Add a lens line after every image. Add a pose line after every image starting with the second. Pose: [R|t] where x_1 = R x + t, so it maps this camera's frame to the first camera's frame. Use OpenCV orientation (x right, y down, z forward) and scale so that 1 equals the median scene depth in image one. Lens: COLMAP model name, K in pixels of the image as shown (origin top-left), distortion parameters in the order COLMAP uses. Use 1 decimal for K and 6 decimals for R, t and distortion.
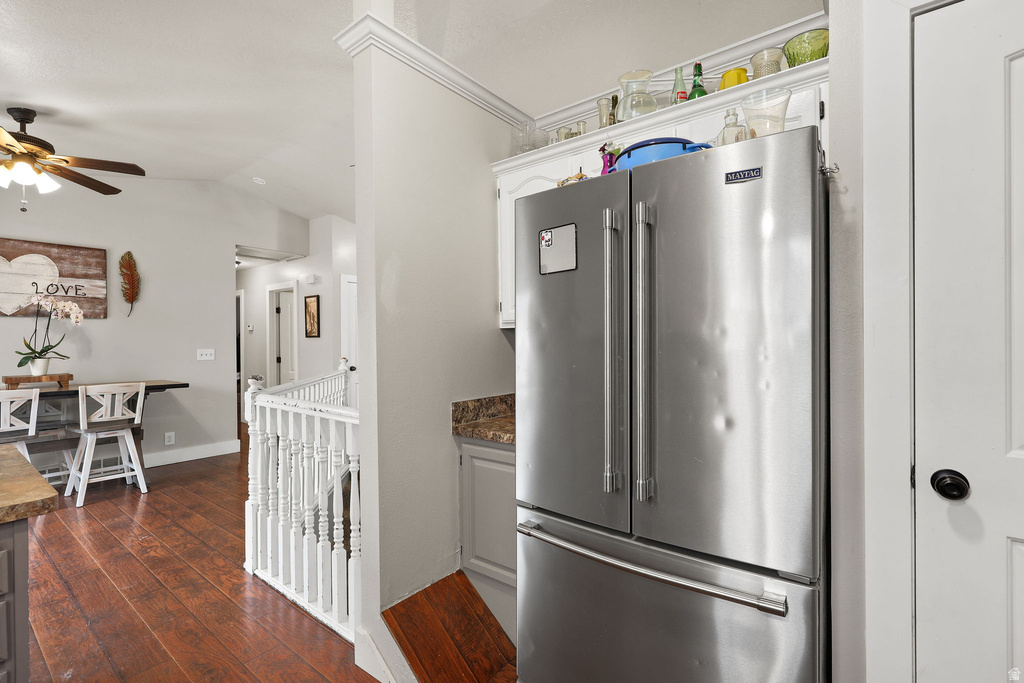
lens RADIAL K [[467.3, 0, 503.5], [0, 467.3, 342.8], [0, 0, 1]] dist [0.004399, -0.000031]
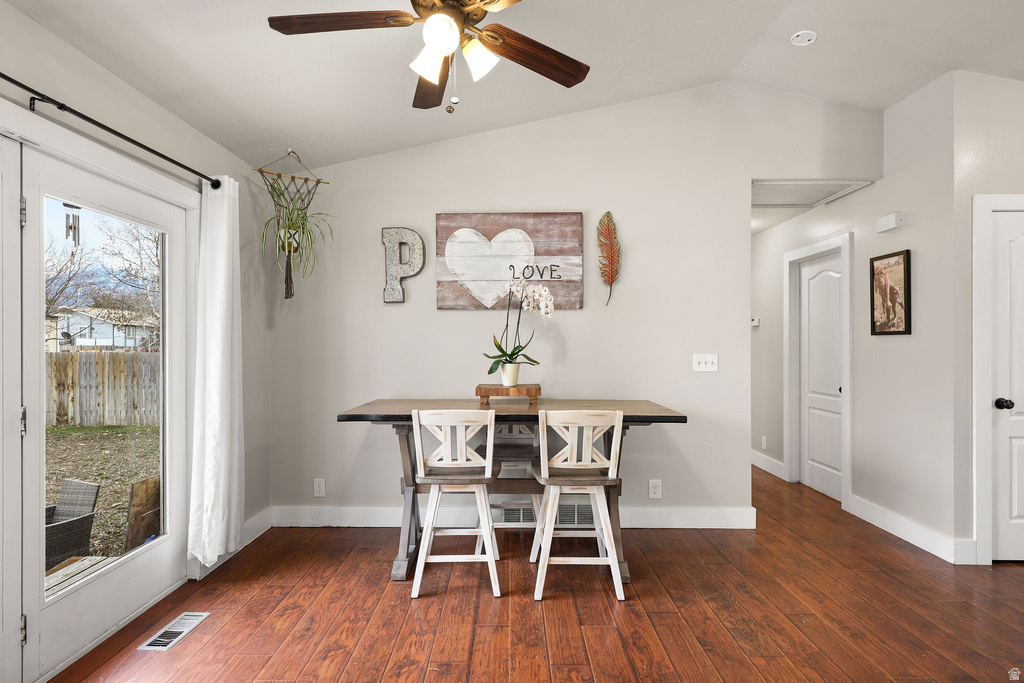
lens RADIAL K [[482.9, 0, 511.0], [0, 482.9, 344.6], [0, 0, 1]] dist [-0.002408, 0.000284]
pose [[0.621766, 0.008893, -0.783152, -0.370291], [-0.007125, 0.999958, 0.005698, -0.000569], [0.783170, 0.002037, 0.621804, 0.501837]]
